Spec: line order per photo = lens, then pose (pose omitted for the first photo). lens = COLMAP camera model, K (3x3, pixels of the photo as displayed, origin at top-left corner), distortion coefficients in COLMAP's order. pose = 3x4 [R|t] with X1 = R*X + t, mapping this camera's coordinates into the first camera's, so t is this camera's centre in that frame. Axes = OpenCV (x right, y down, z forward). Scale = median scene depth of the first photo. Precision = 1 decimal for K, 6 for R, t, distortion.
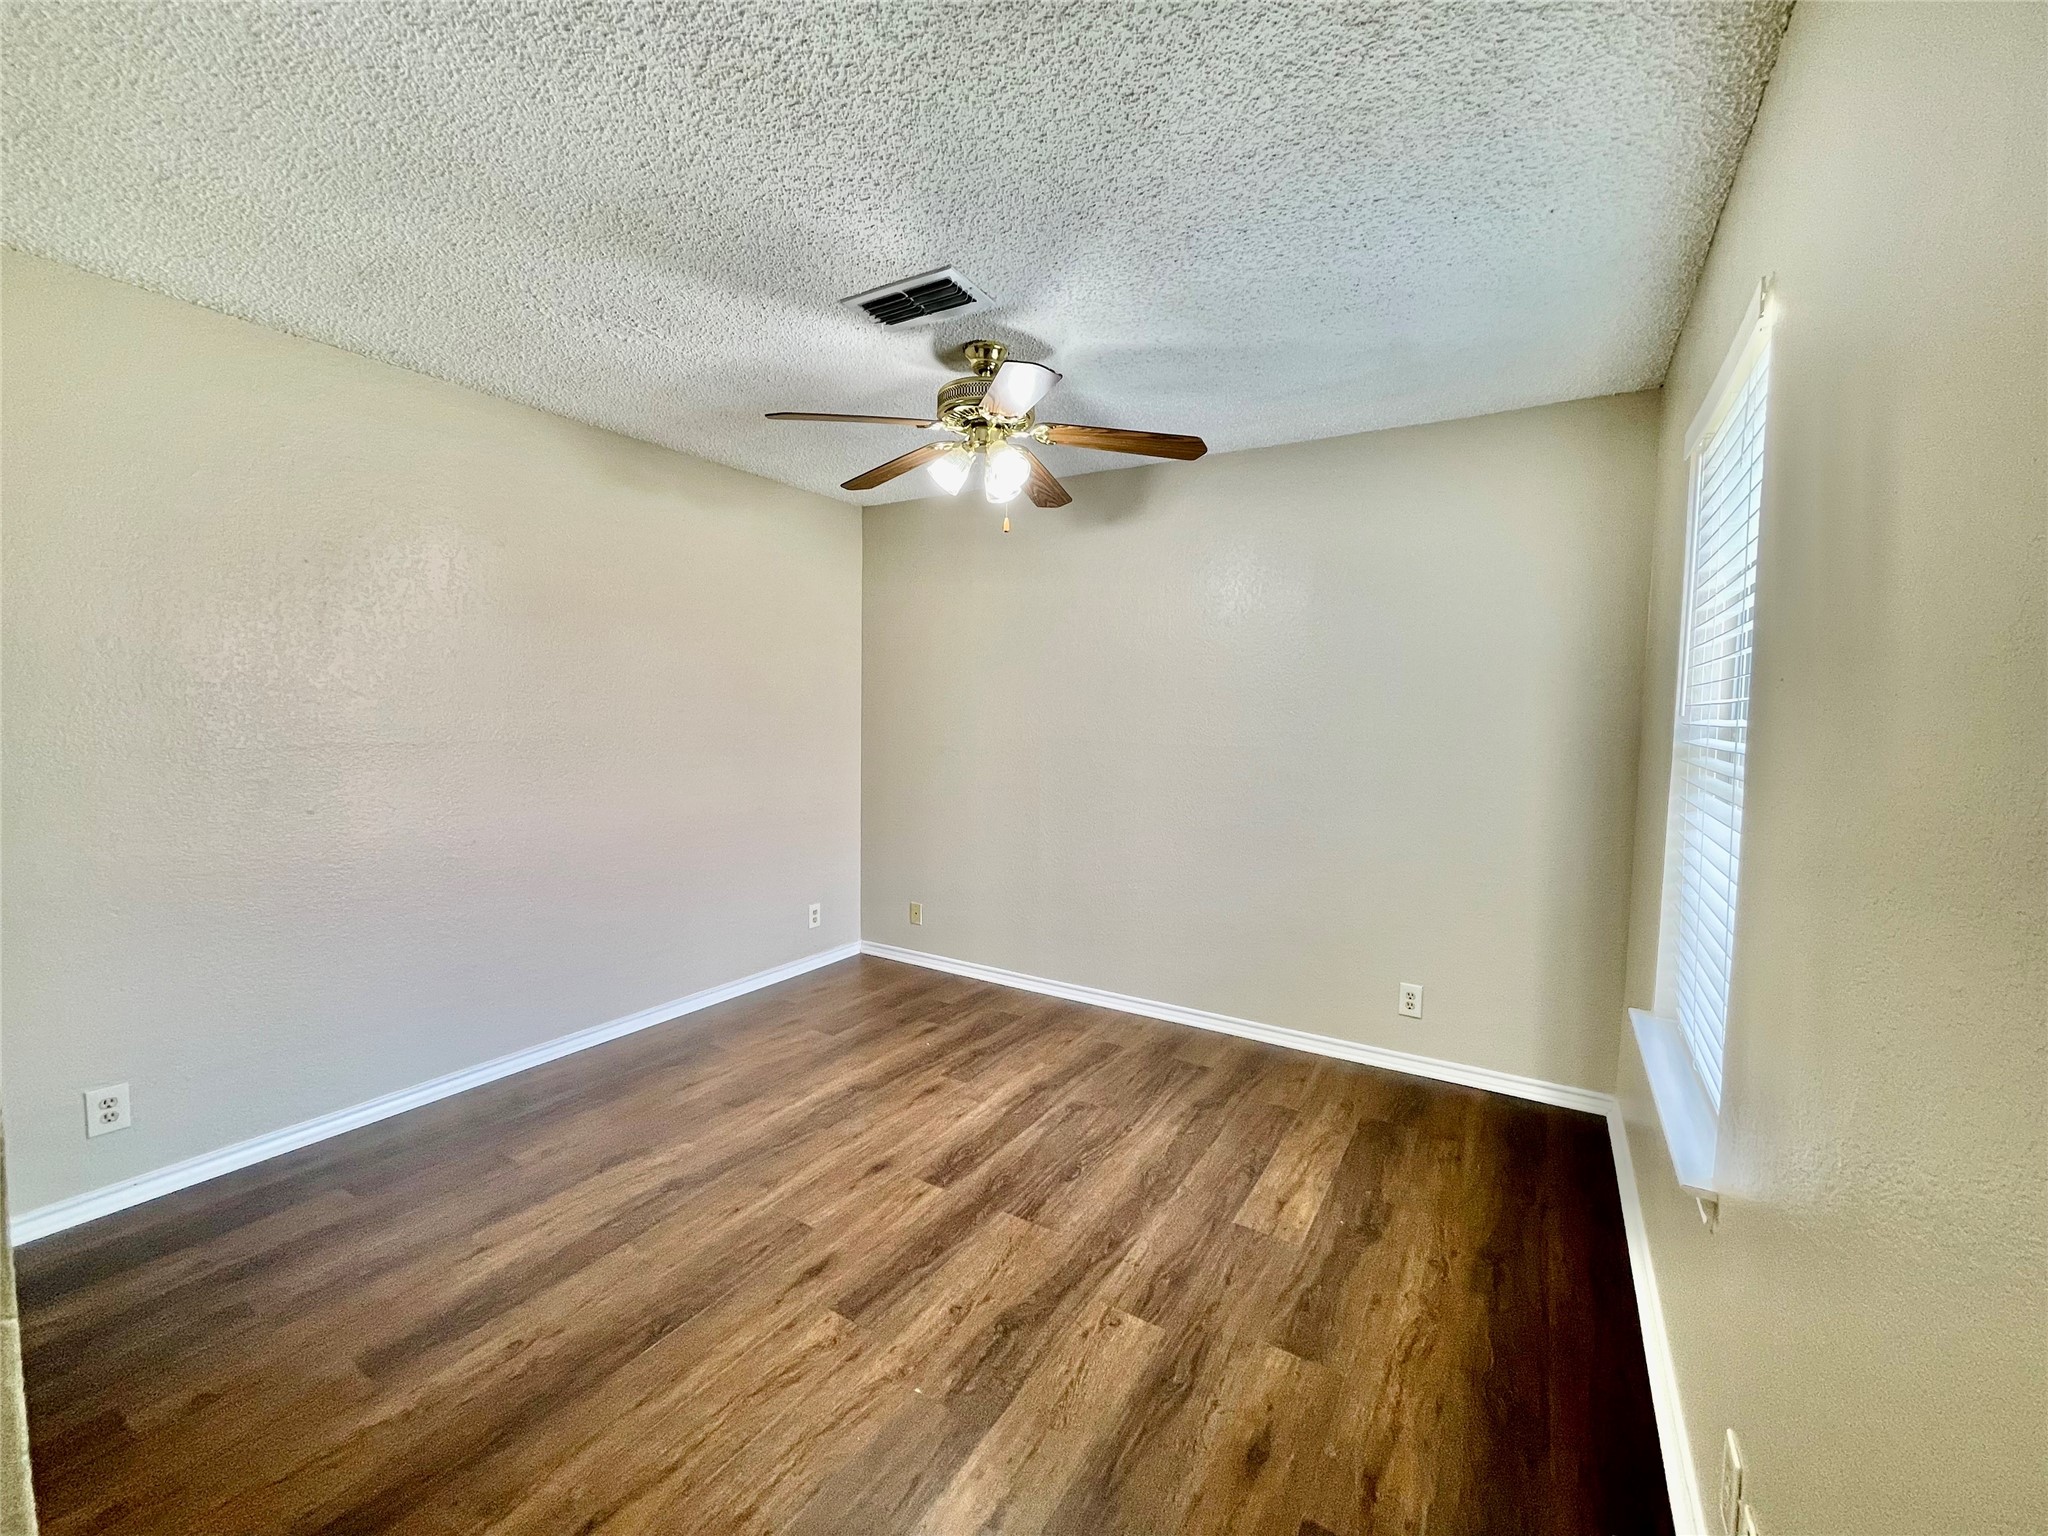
lens RADIAL K [[832.6, 0, 1024.0], [0, 832.6, 768.0], [0, 0, 1]] dist [-0.001627, -0.000490]
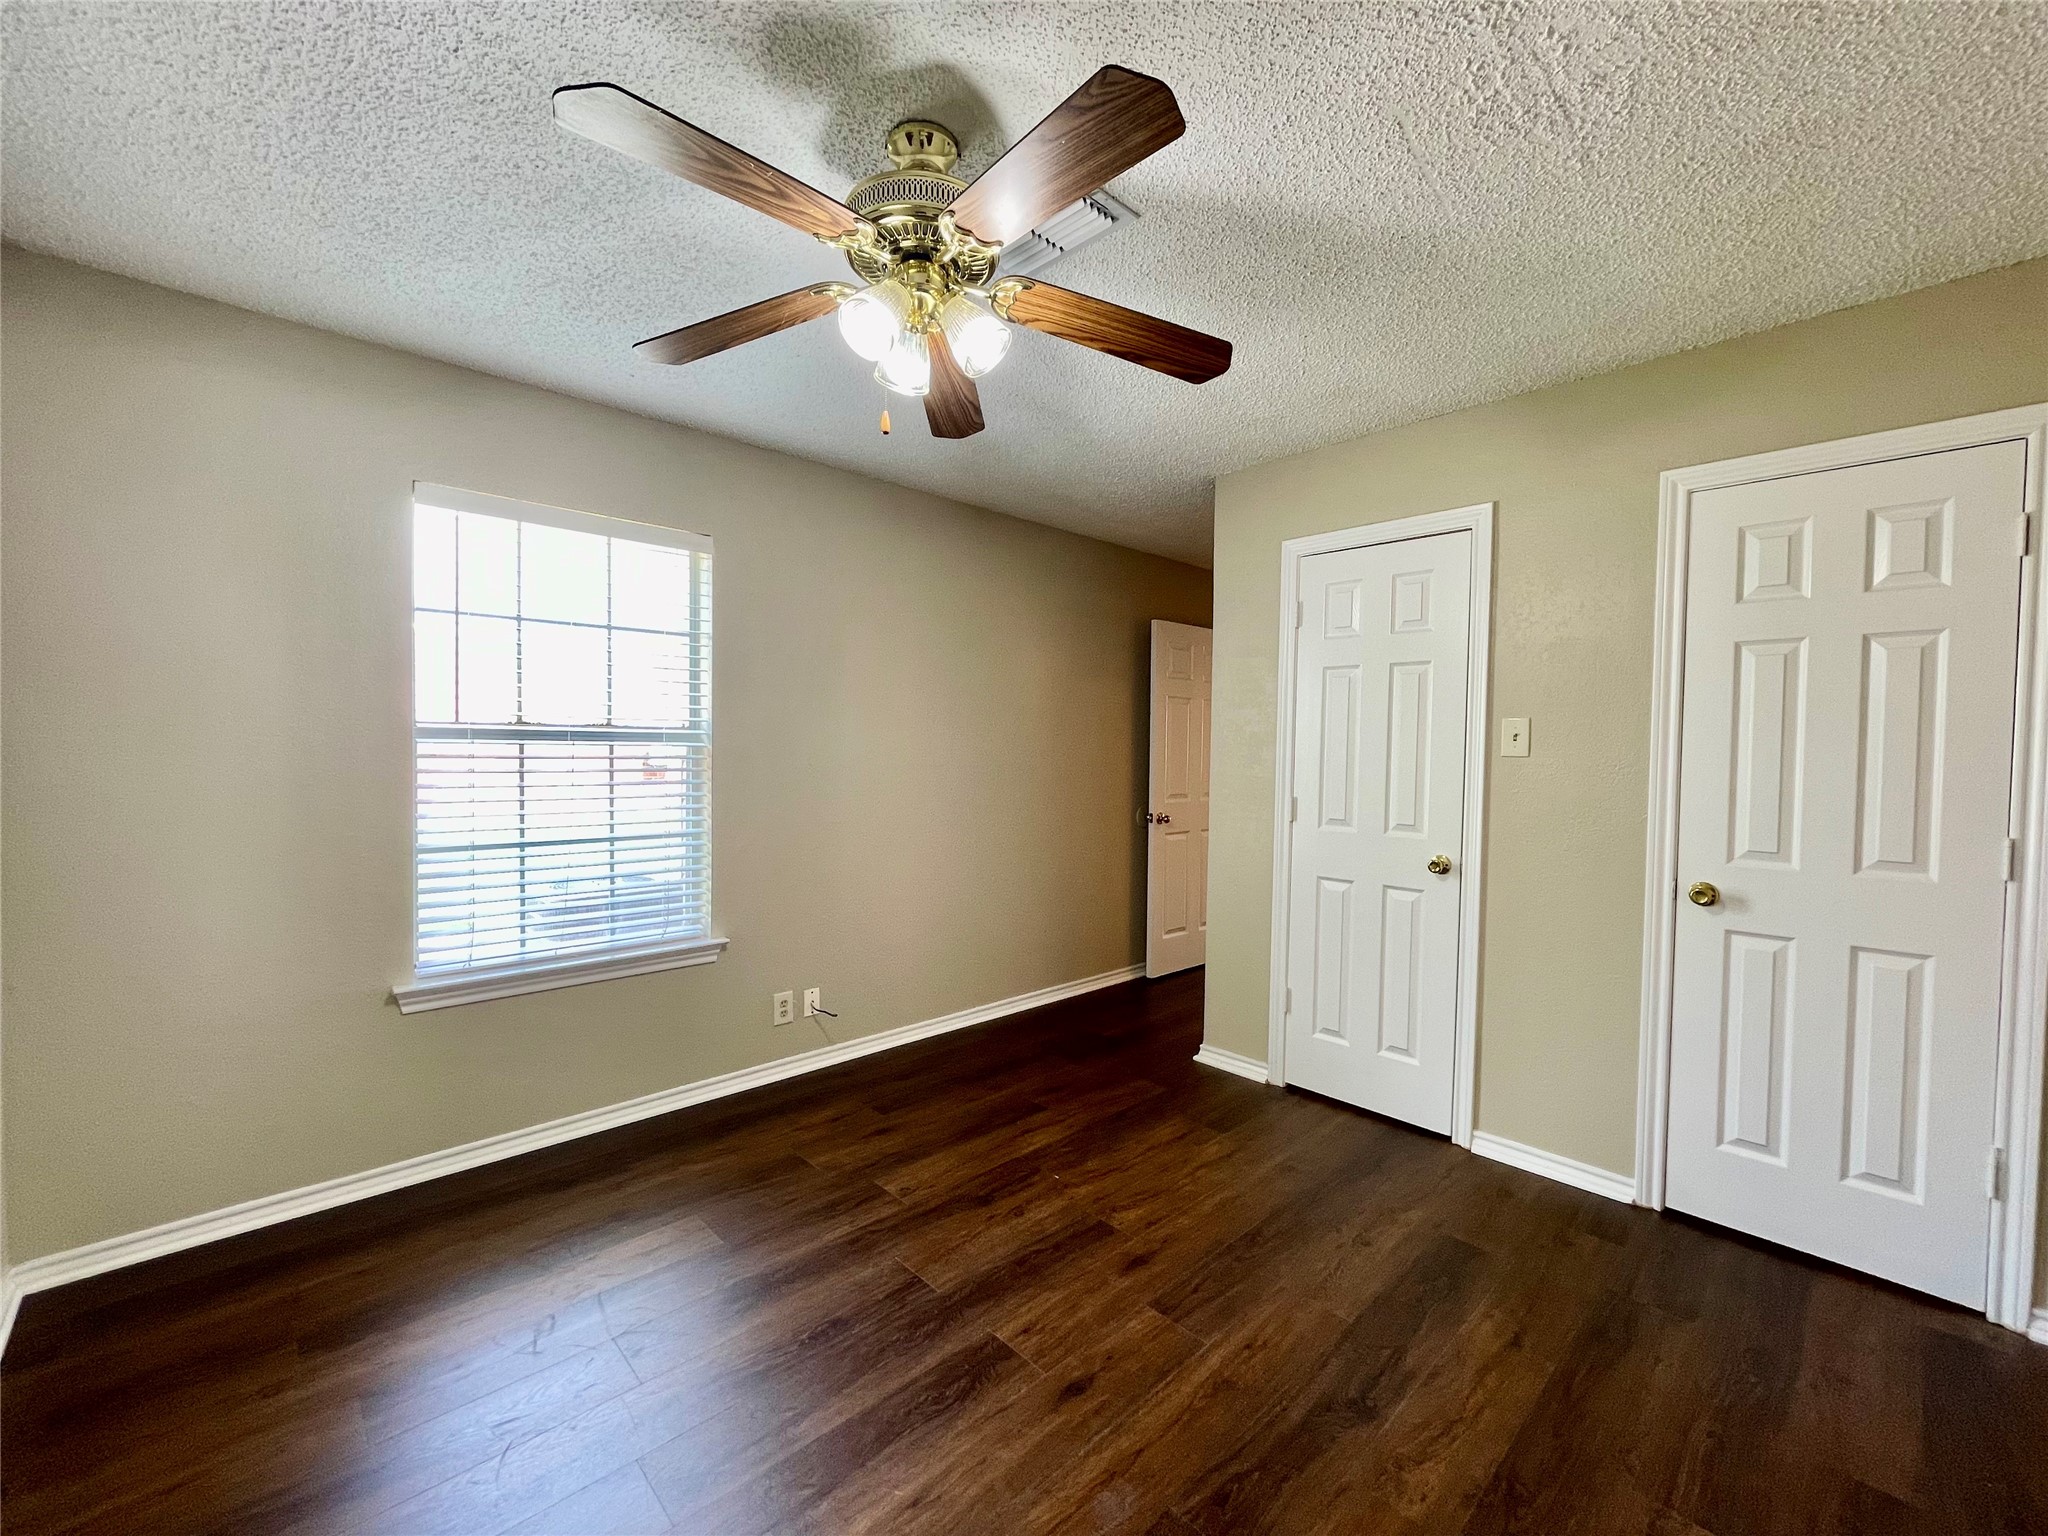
lens RADIAL K [[832.6, 0, 1024.0], [0, 832.6, 768.0], [0, 0, 1]] dist [-0.001627, -0.000490]
pose [[-0.965986, -0.035061, 0.256206, -0.332863], [-0.011945, 0.995758, 0.091227, -0.106978], [-0.258318, 0.085063, -0.962308, 1.852975]]
